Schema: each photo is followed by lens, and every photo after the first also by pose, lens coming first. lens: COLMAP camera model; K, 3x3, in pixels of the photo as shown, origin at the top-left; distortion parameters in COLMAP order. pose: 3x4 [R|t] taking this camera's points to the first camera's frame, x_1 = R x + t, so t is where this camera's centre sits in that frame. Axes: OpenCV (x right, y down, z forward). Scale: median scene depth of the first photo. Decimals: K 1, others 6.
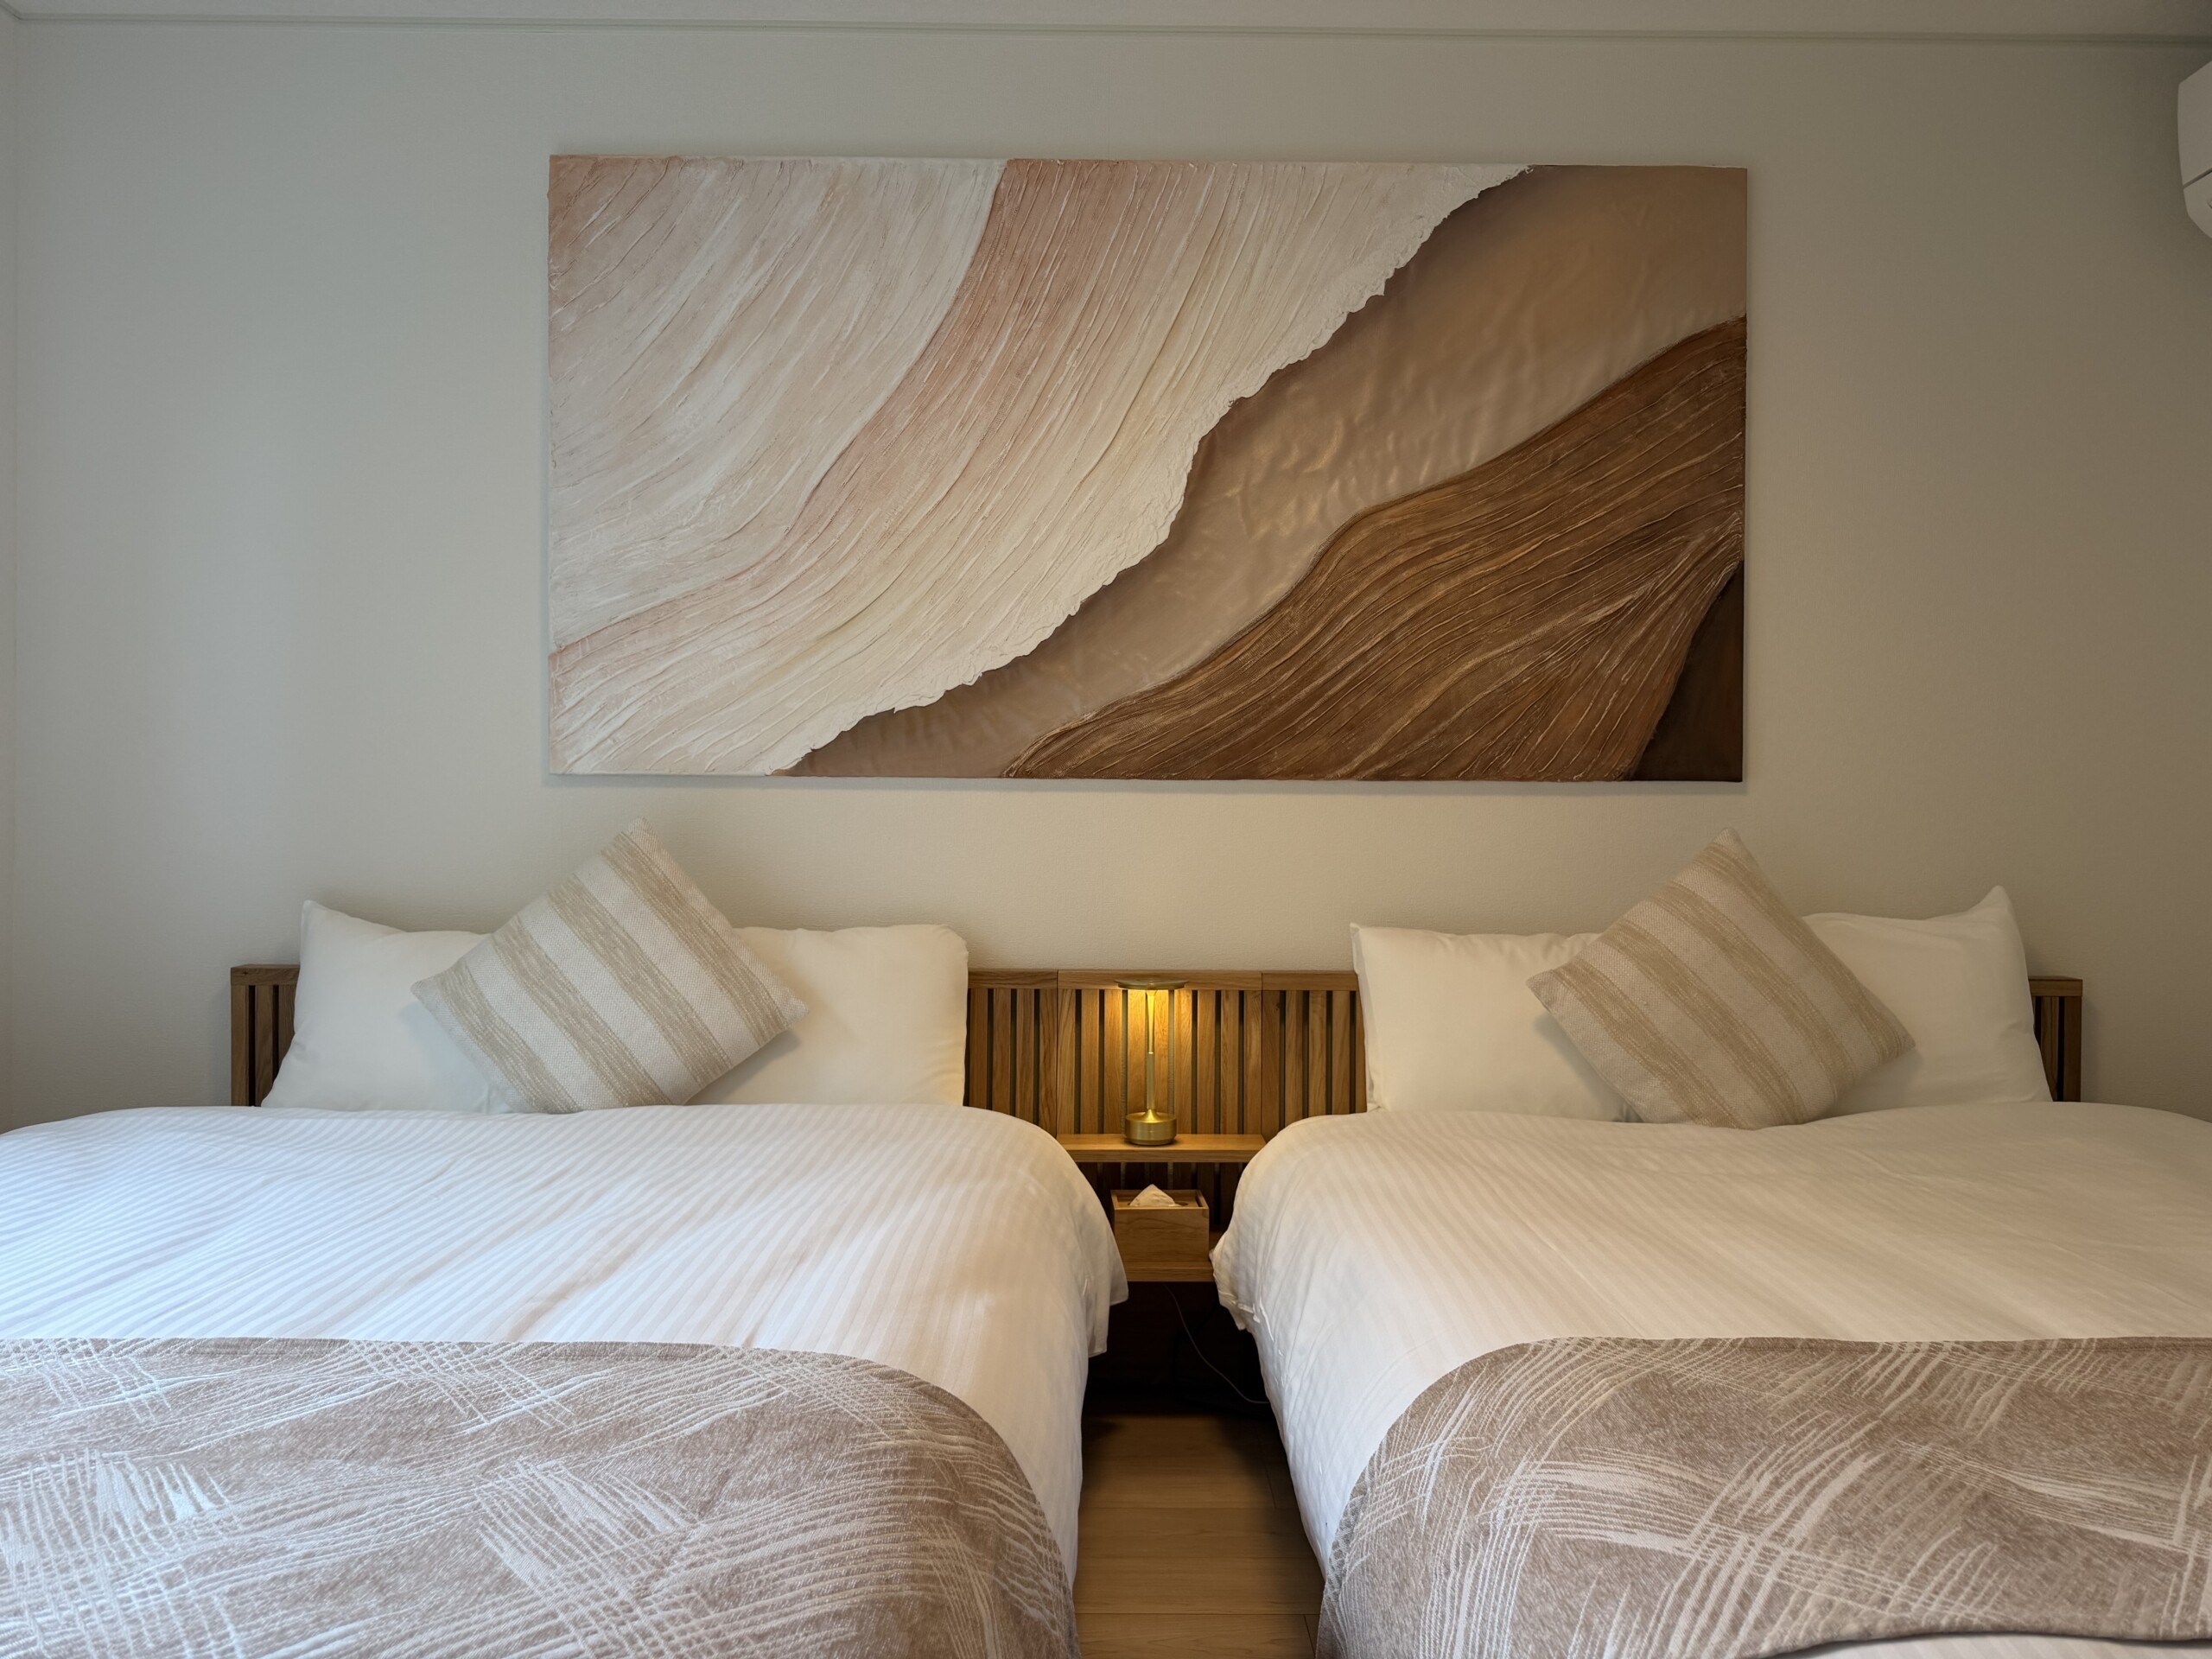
lens RADIAL K [[1564.7, 0, 1106.0], [0, 1564.7, 829.5], [0, 0, 1]] dist [0.165239, -0.221451]
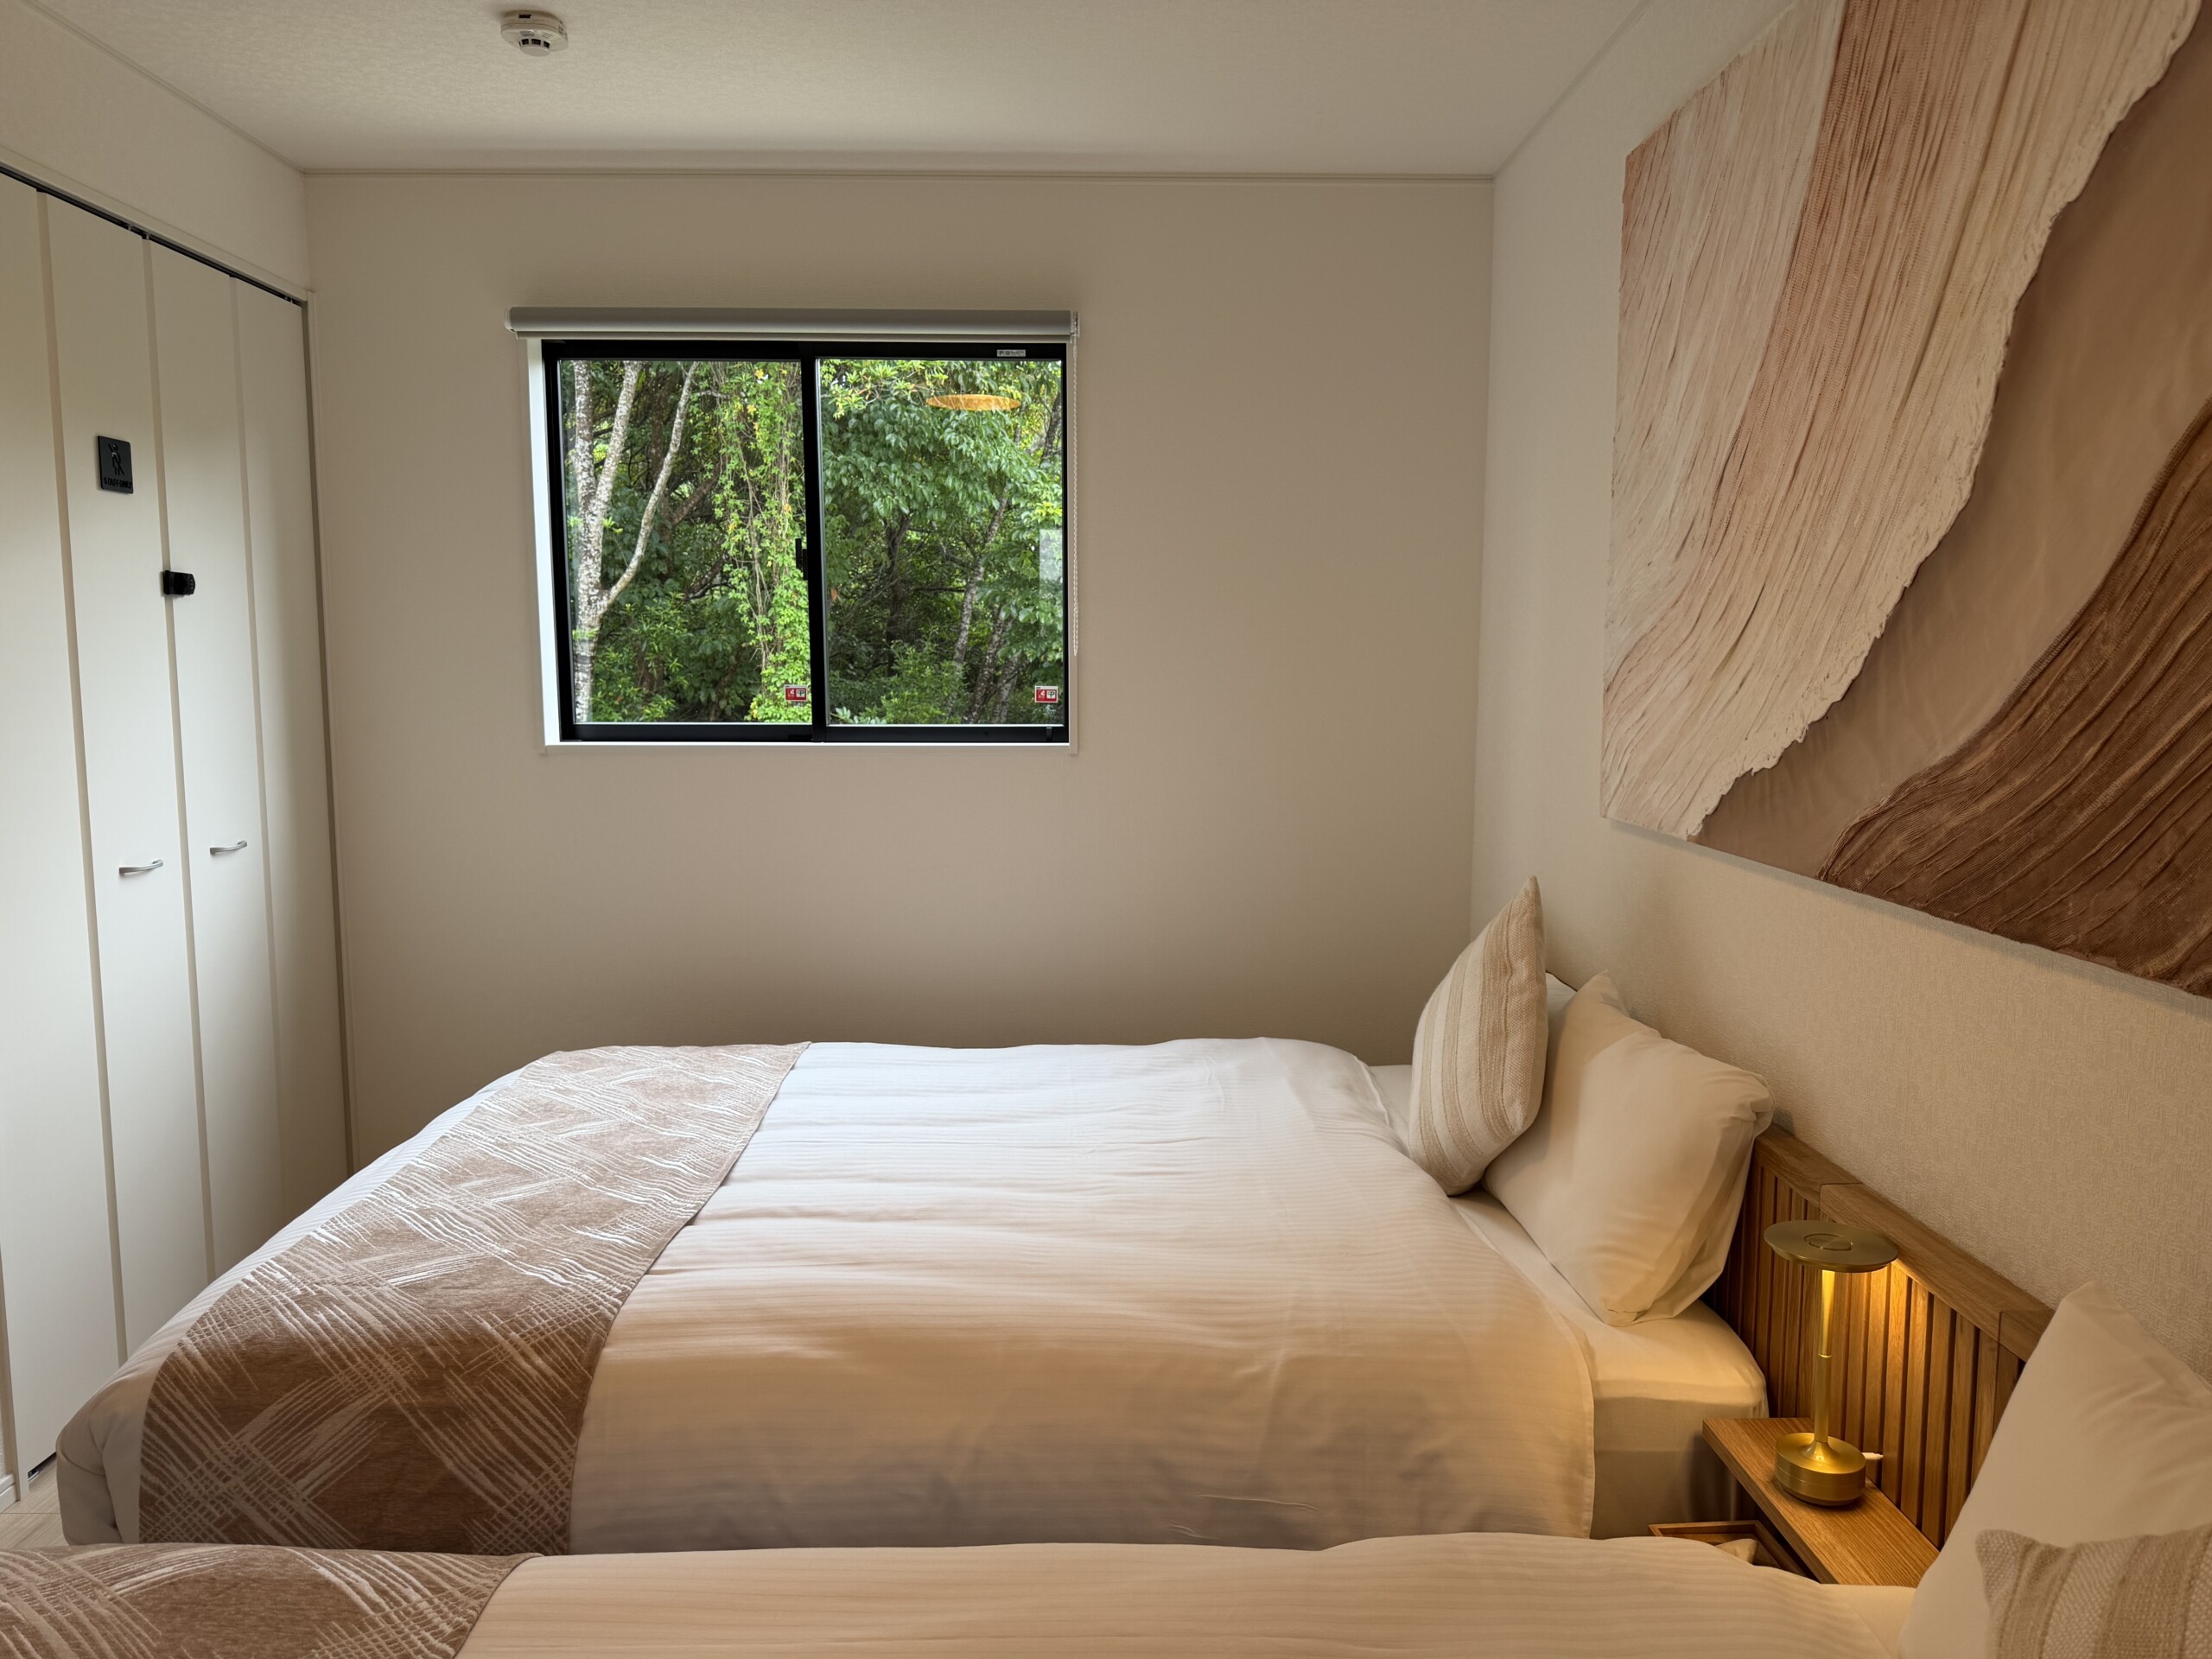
lens RADIAL K [[1564.7, 0, 1106.0], [0, 1564.7, 829.5], [0, 0, 1]] dist [0.165239, -0.221451]
pose [[-0.008678, 0.101561, -0.994791, 0.625045], [0.008687, 0.994799, 0.101486, -0.128029], [0.999925, -0.007761, -0.009515, 0.696234]]
